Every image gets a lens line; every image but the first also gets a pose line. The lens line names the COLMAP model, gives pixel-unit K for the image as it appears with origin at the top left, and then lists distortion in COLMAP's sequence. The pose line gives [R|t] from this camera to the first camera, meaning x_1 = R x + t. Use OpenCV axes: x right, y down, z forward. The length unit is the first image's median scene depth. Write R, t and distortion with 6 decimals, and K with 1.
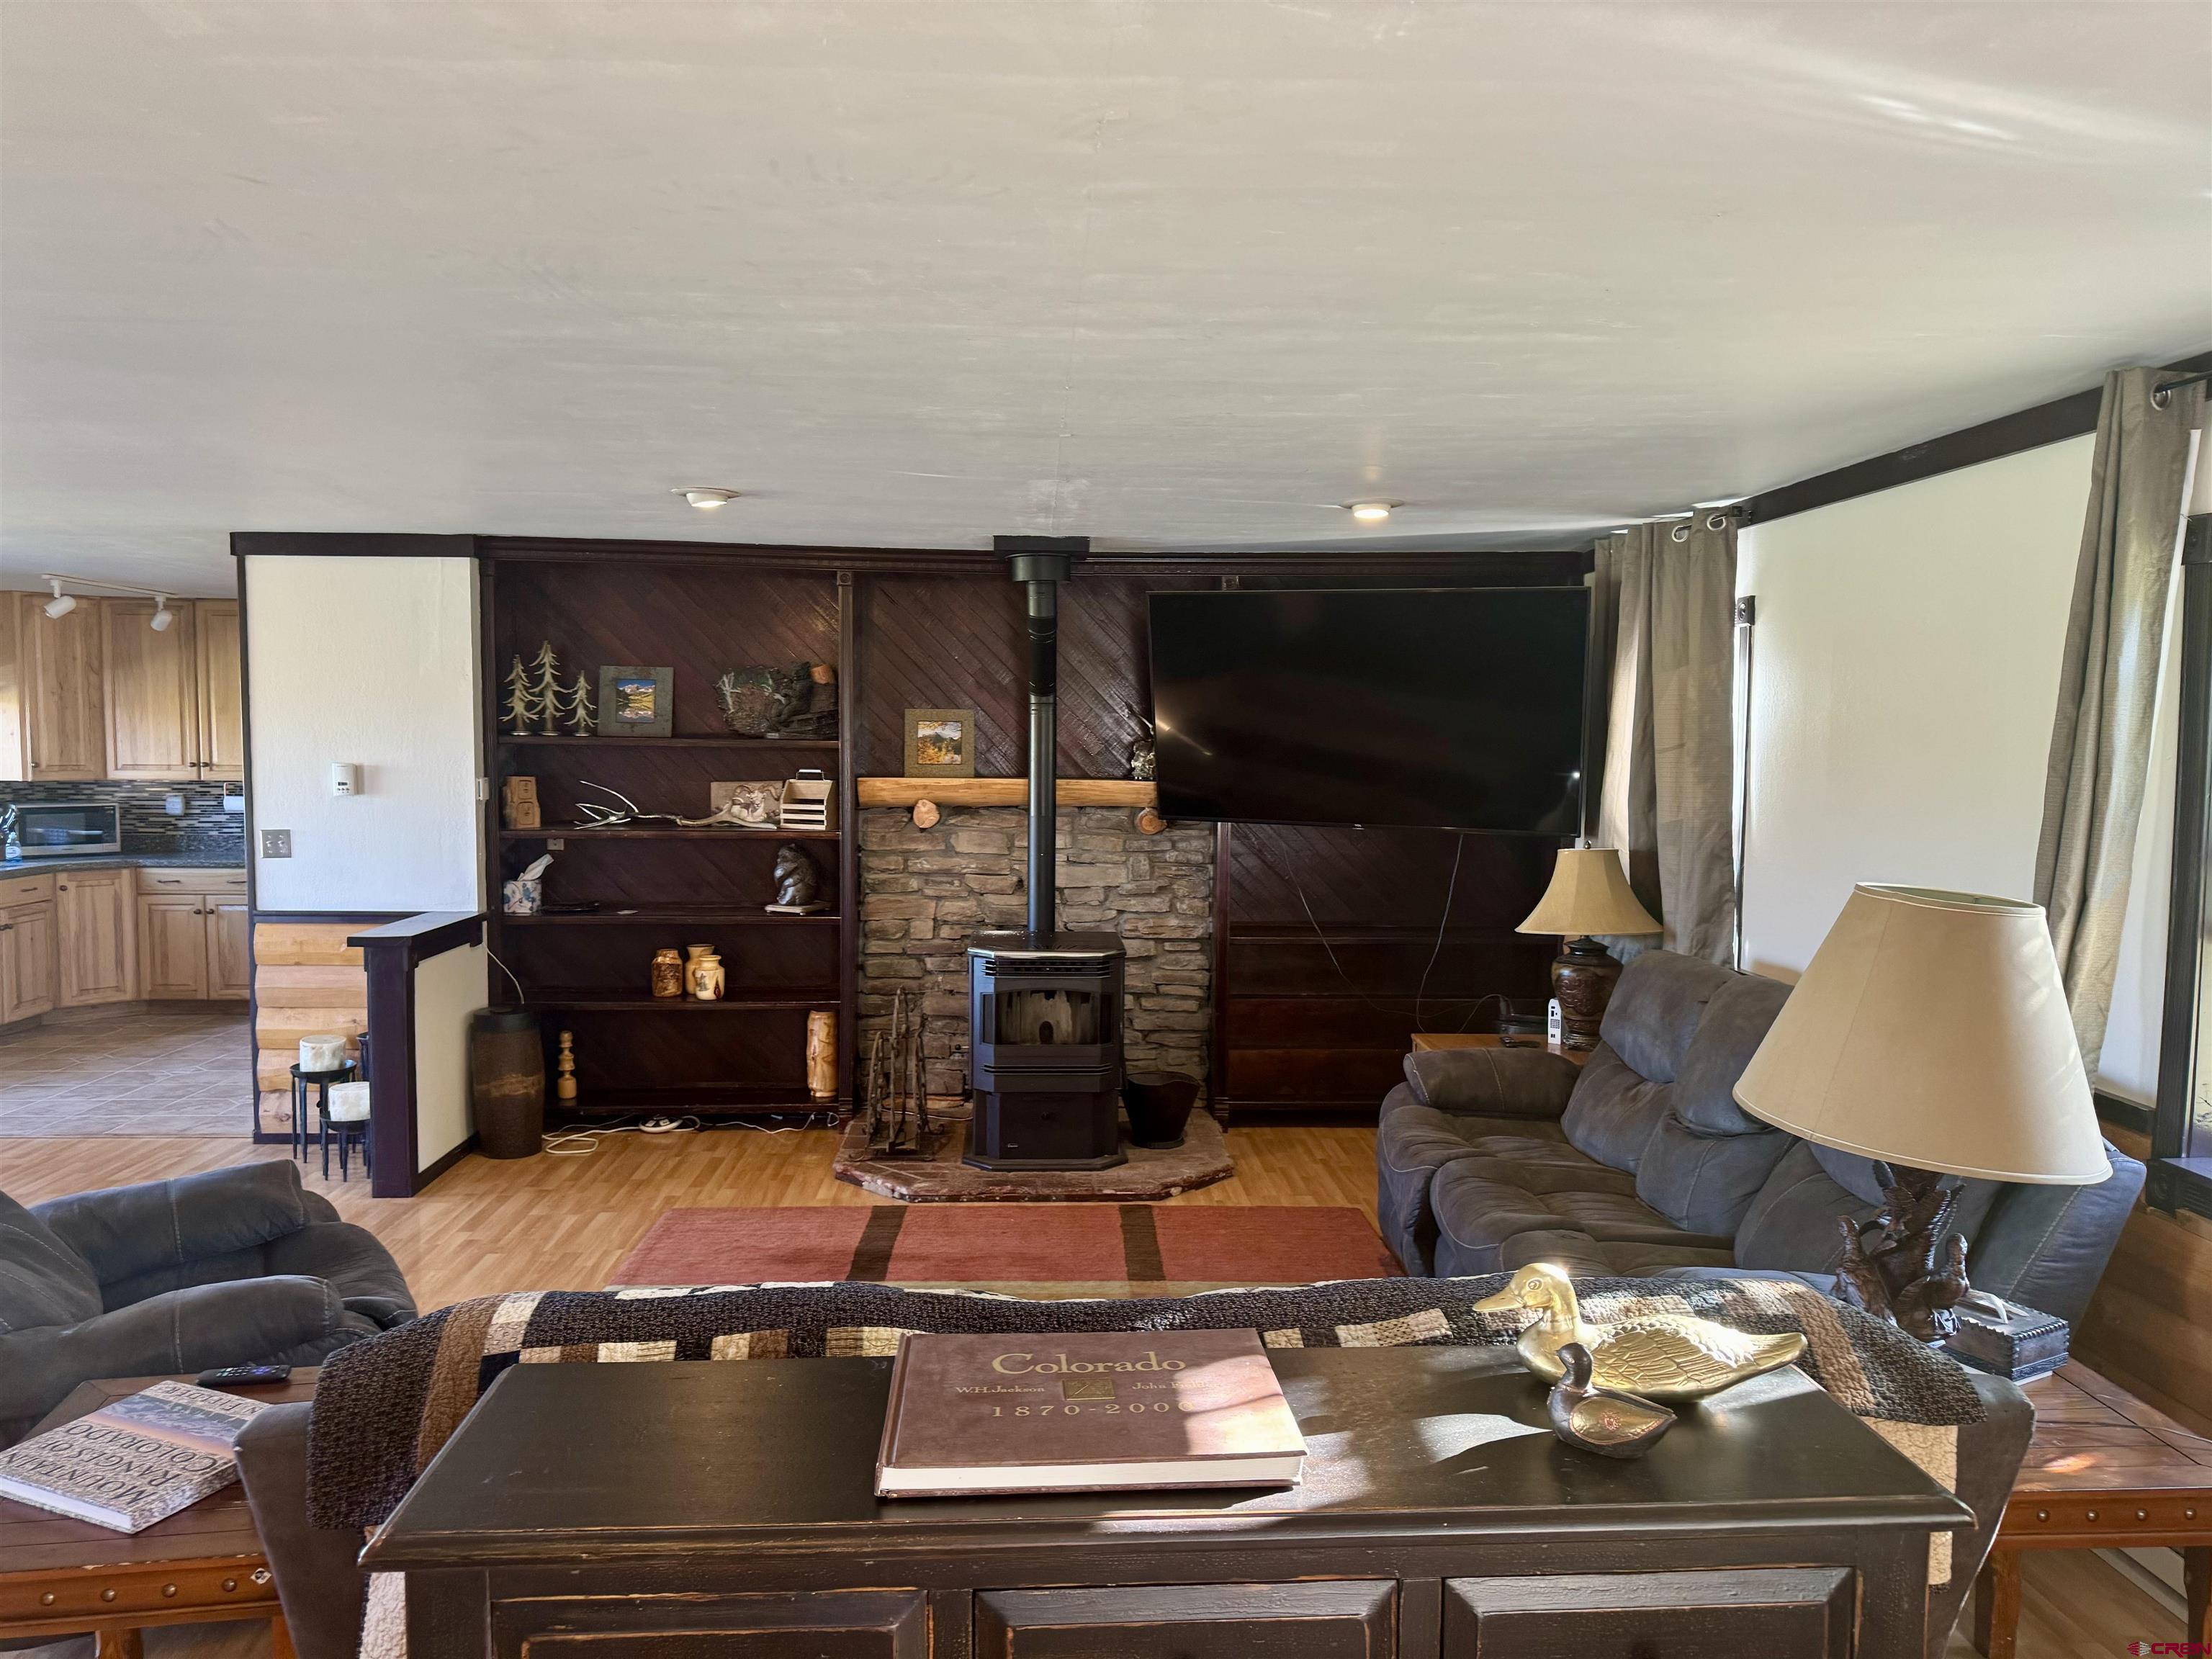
lens RADIAL K [[1537.2, 0, 1098.5], [0, 1537.2, 838.3], [0, 0, 1]] dist [0.092194, -0.127652]
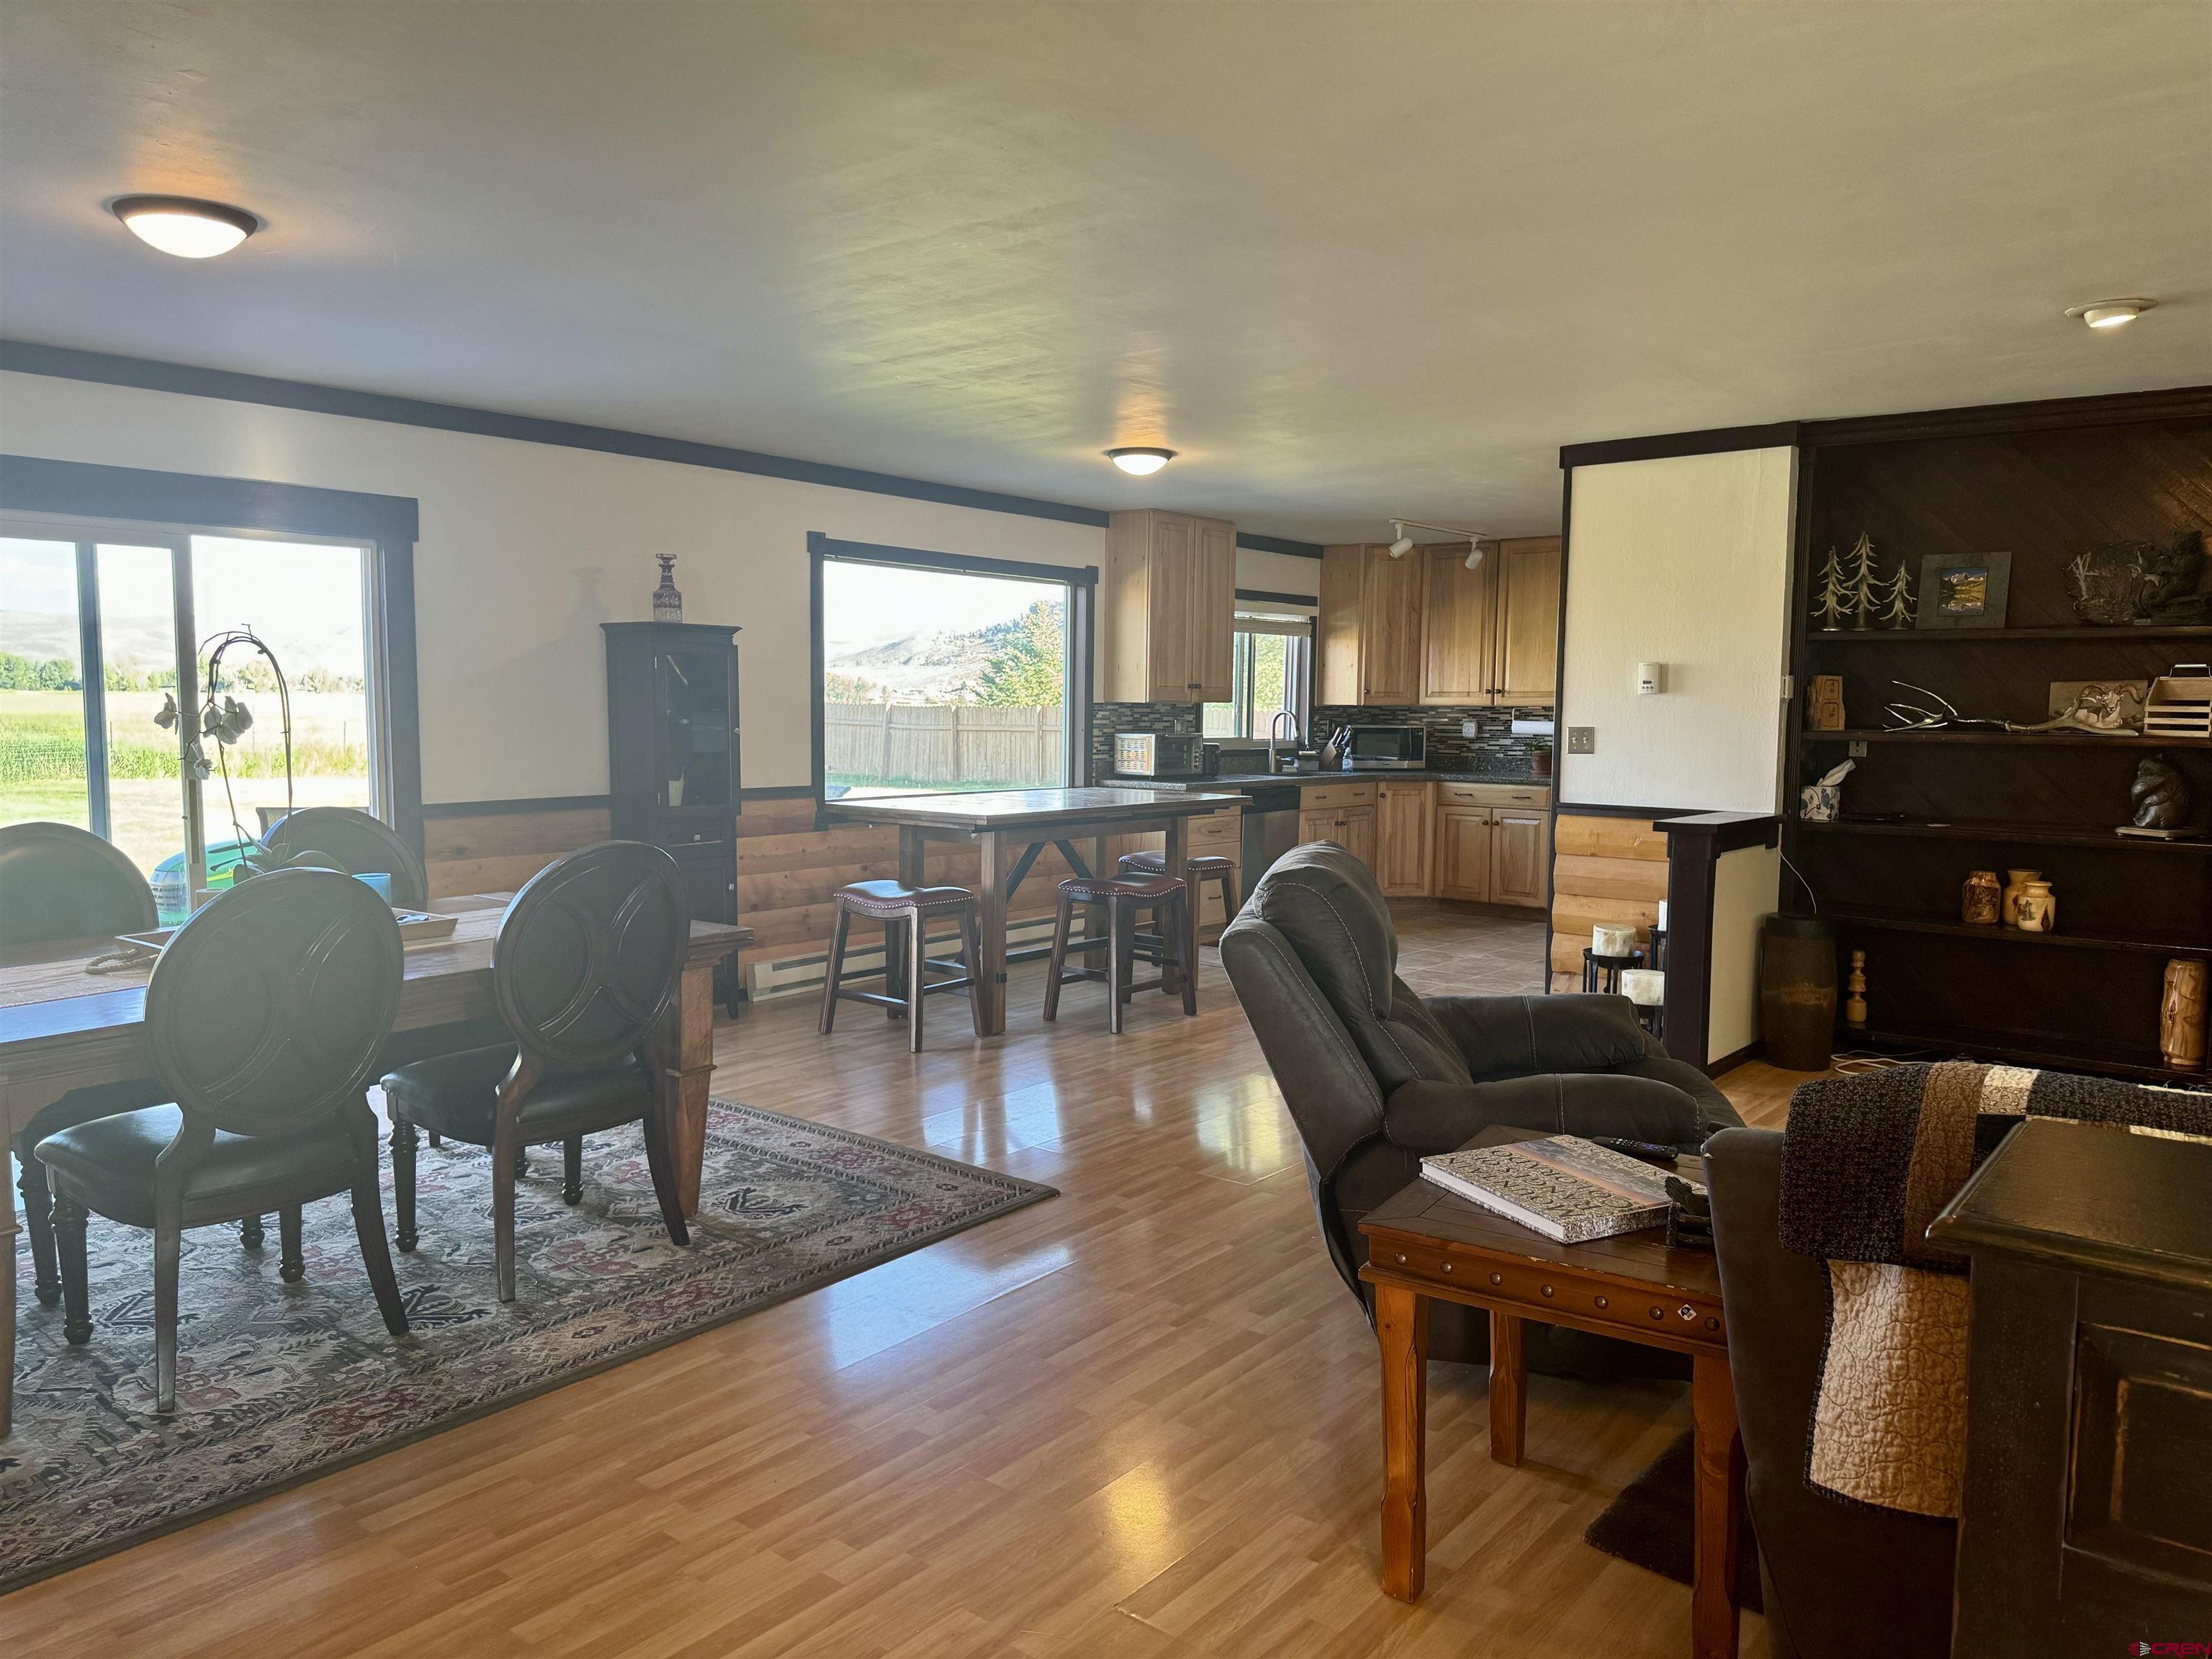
lens RADIAL K [[1548.9, 0, 1104.7], [0, 1548.9, 834.8], [0, 0, 1]] dist [0.132411, -0.193650]
pose [[0.742229, 0.056726, -0.667741, -0.048828], [-0.050107, 0.998319, 0.029113, 0.049710], [0.668270, 0.011850, 0.743824, -0.008685]]
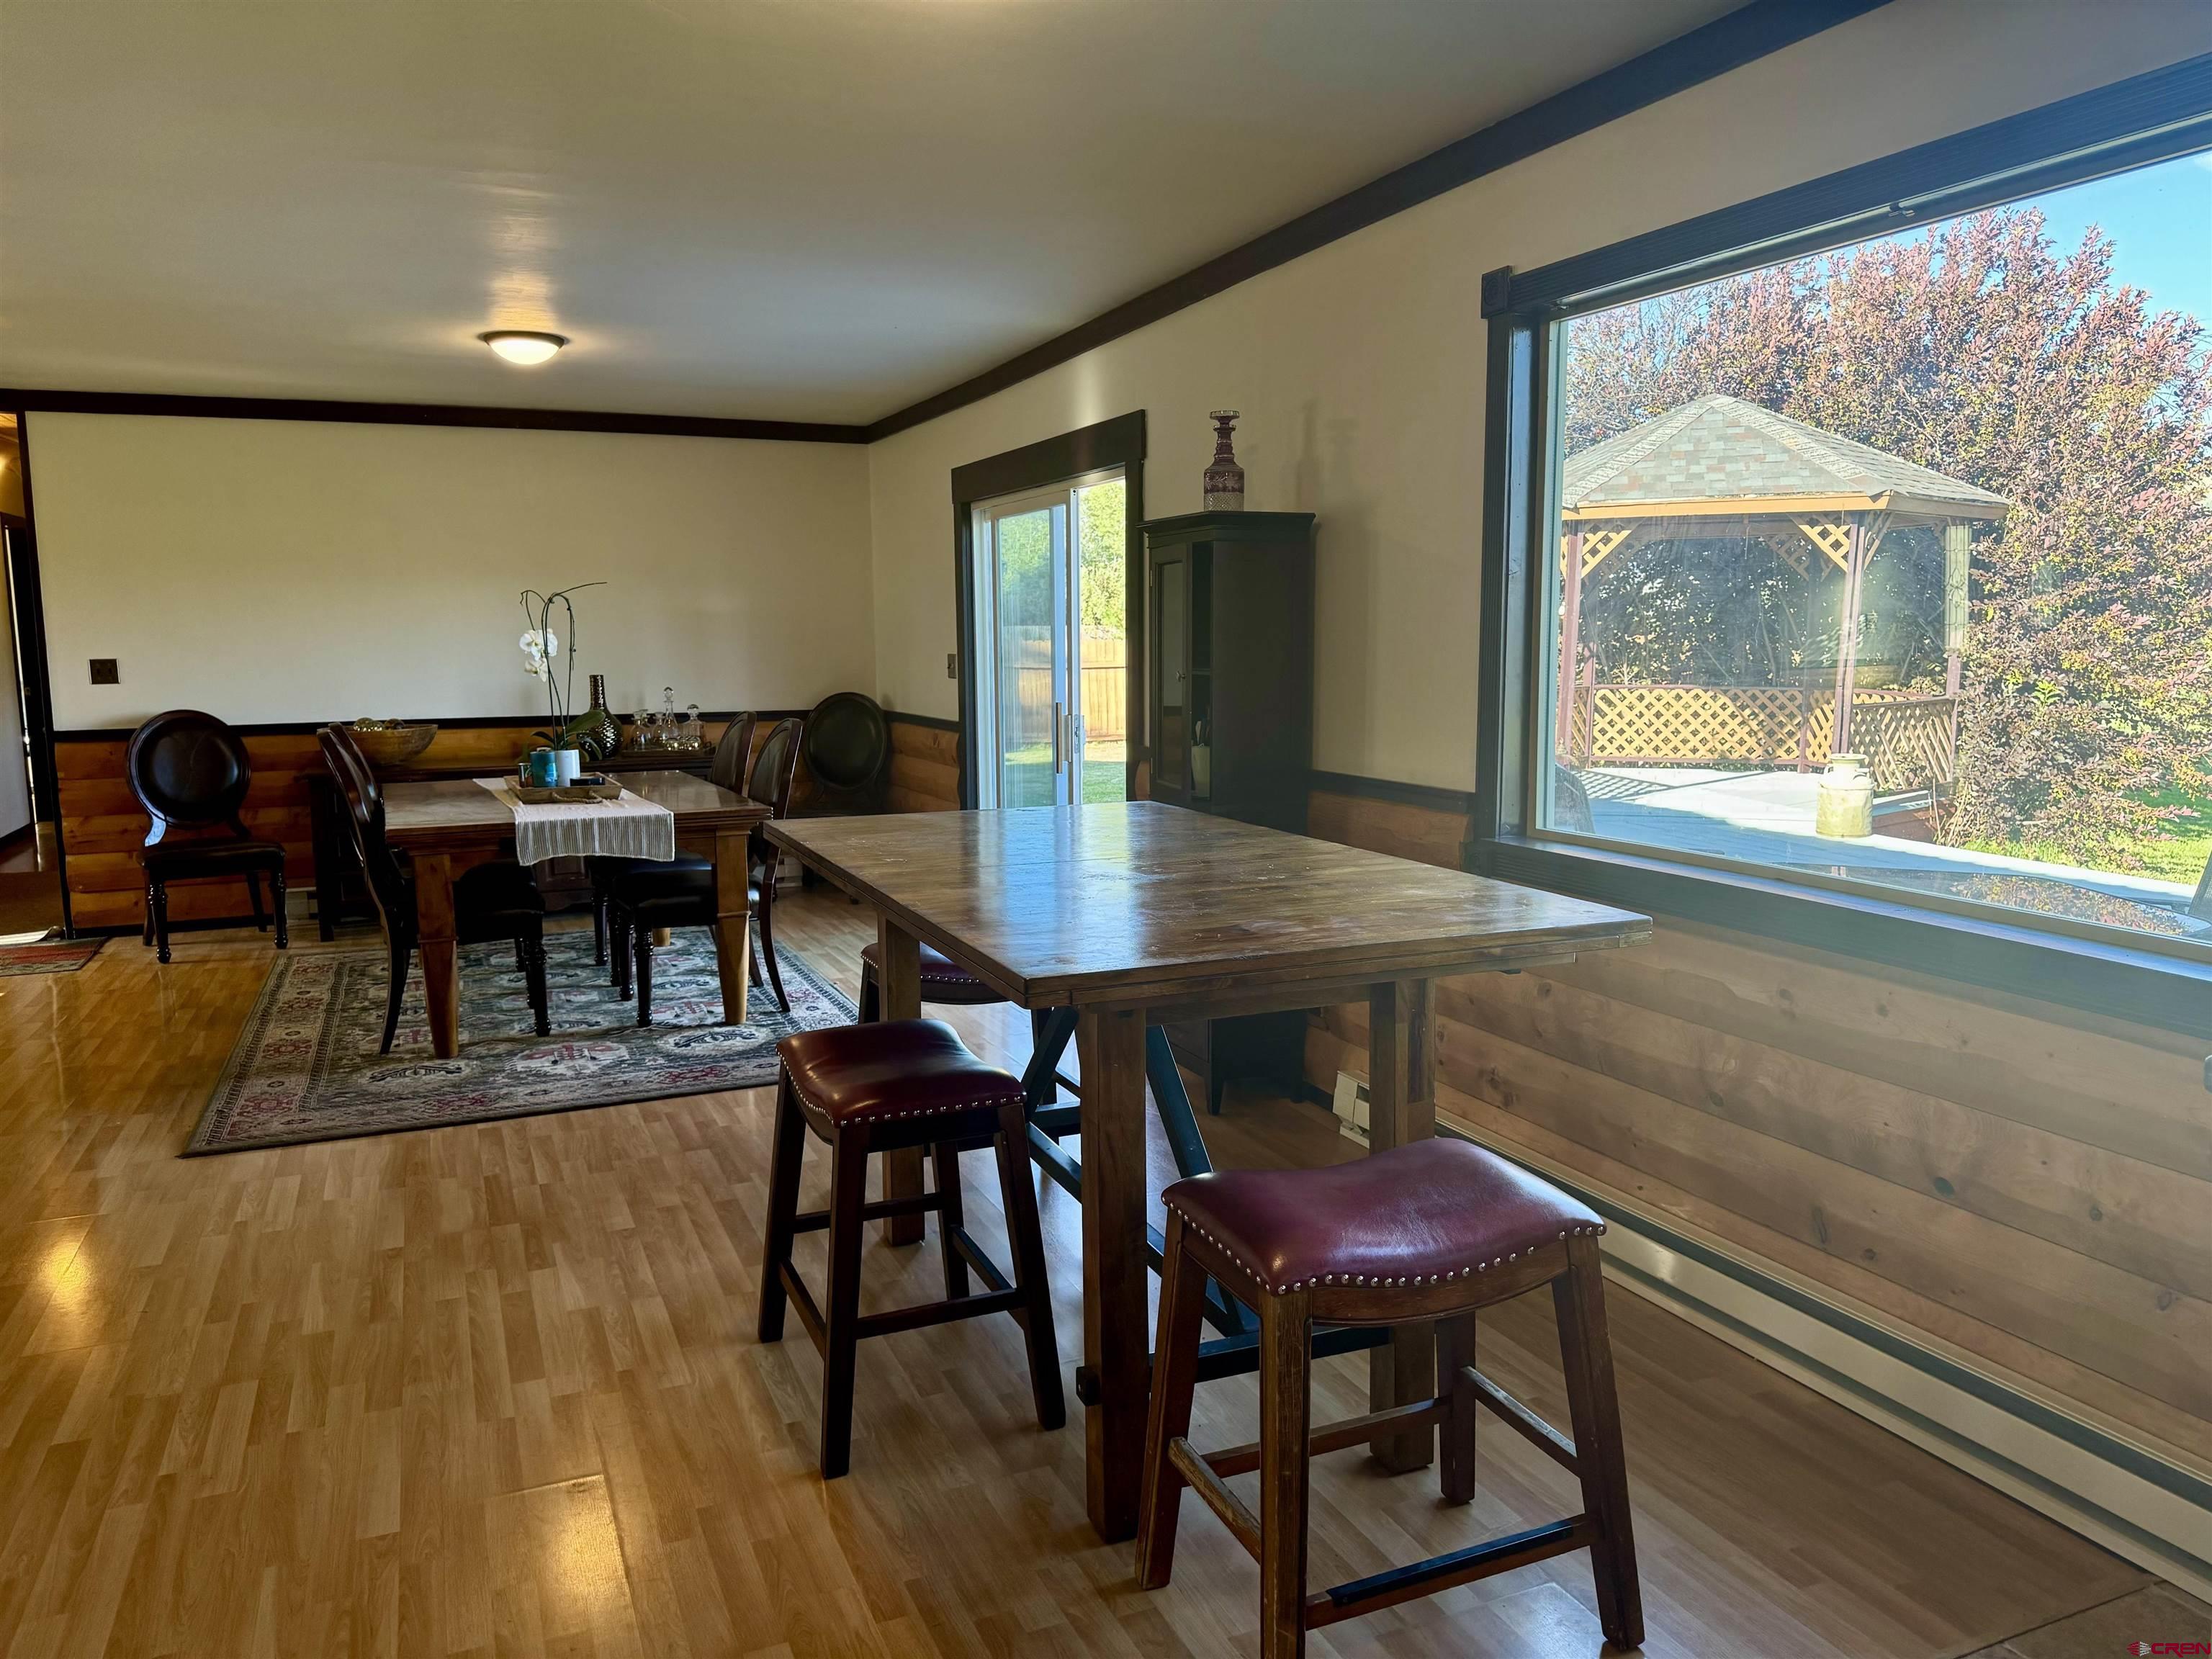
lens RADIAL K [[1568.3, 0, 1106.0], [0, 1568.3, 829.5], [0, 0, 1]] dist [0.062288, -0.098116]
pose [[-0.934398, 0.043648, -0.353546, -0.619254], [-0.024910, 0.982030, 0.187074, -0.032031], [0.355358, 0.183608, -0.916520, 1.147728]]
